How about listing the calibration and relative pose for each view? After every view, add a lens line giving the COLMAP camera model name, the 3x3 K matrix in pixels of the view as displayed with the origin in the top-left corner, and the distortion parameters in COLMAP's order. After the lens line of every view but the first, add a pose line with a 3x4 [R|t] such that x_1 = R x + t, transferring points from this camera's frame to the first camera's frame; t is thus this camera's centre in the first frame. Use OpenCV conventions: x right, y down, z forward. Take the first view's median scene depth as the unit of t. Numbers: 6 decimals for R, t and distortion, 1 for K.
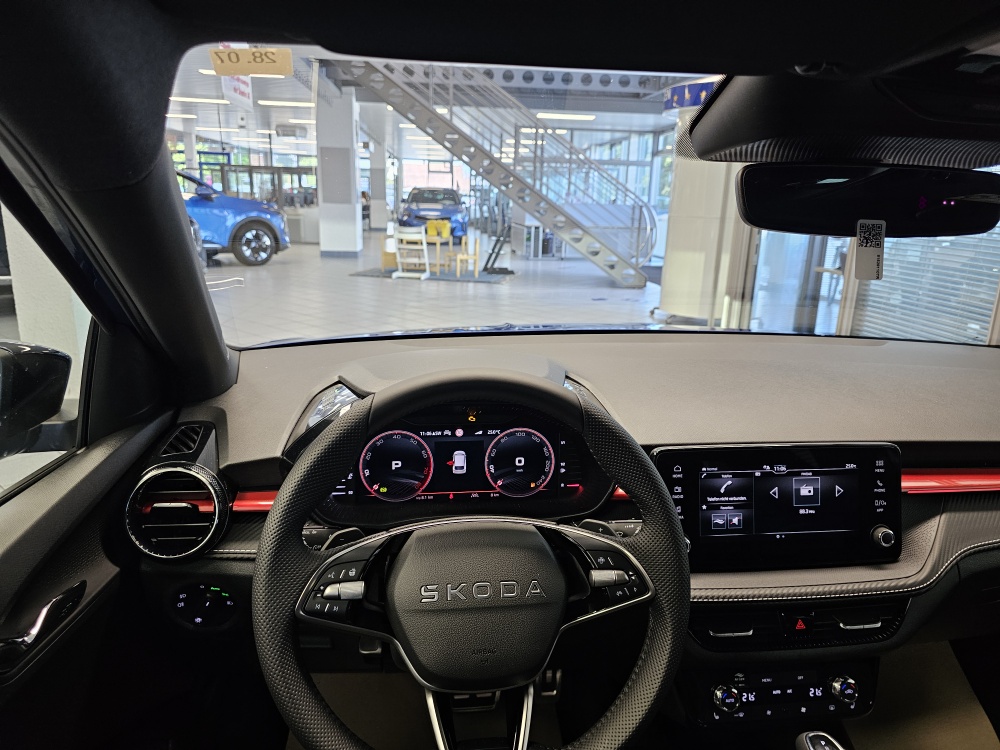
lens RADIAL K [[674.1, 0, 505.3], [0, 674.1, 368.3], [0, 0, 1]] dist [0.095996, -0.180530]
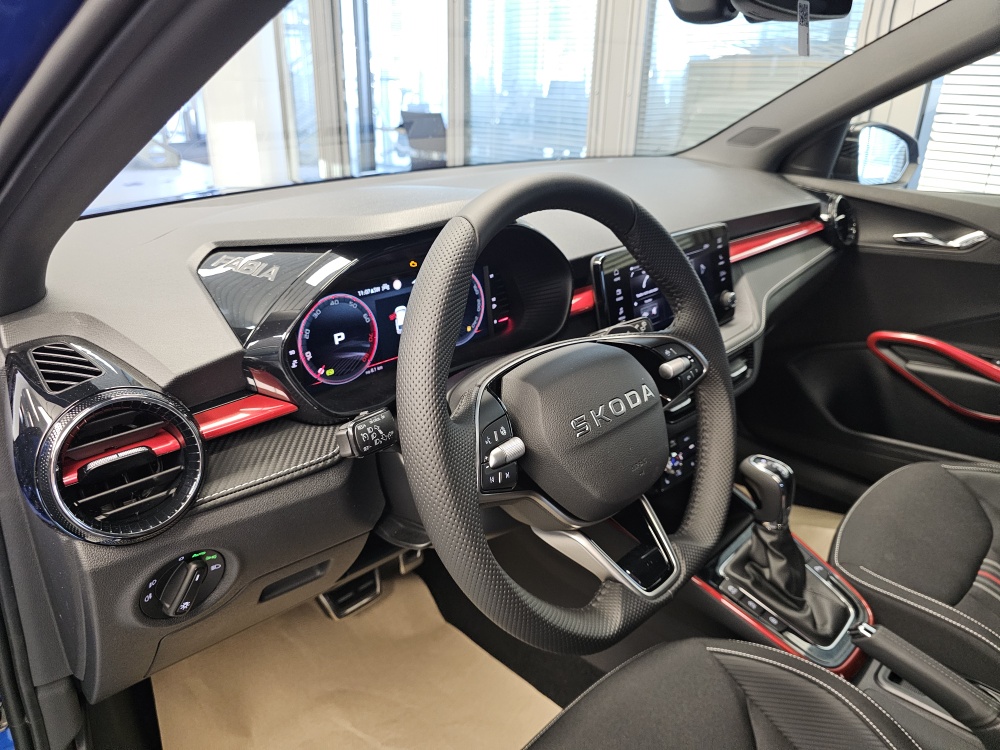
lens RADIAL K [[674.6, 0, 483.4], [0, 674.6, 370.2], [0, 0, 1]] dist [0.127120, -0.226189]
pose [[0.794191, -0.253739, 0.552156, -0.282836], [0.158778, 0.963732, 0.214499, 0.020650], [-0.586557, -0.082683, 0.805676, 0.150972]]
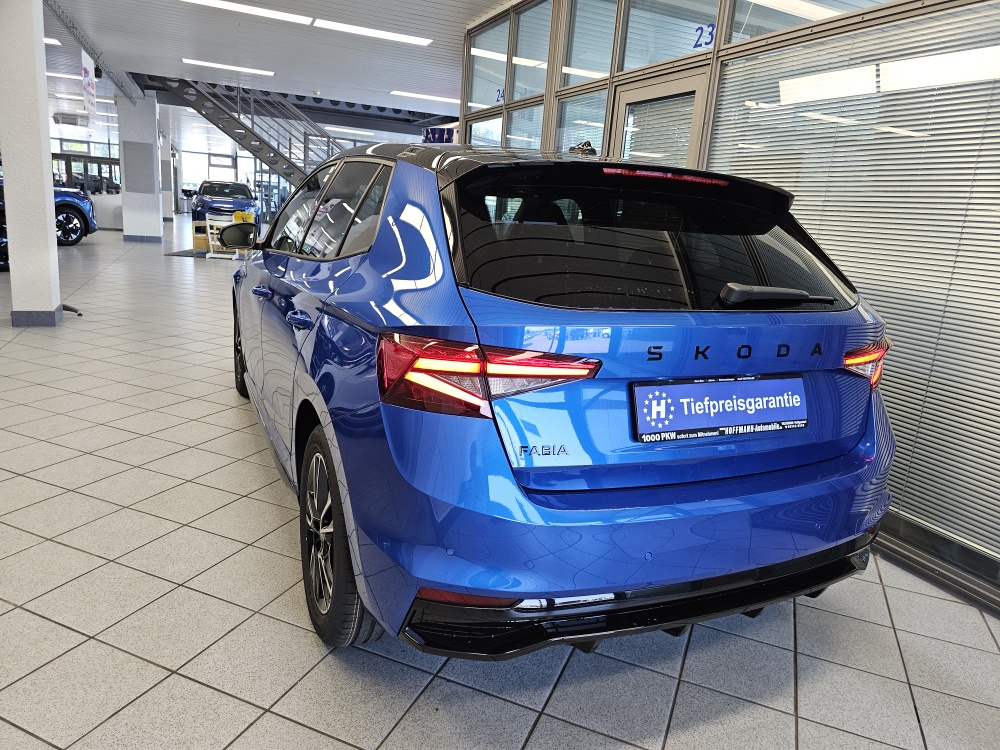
lens RADIAL K [[675.9, 0, 498.4], [0, 675.9, 362.5], [0, 0, 1]] dist [0.057228, -0.061596]
pose [[0.953553, -0.023658, 0.300296, -0.292704], [0.027229, 0.999599, -0.007711, 0.510095], [-0.299993, 0.015530, 0.953815, -2.035880]]
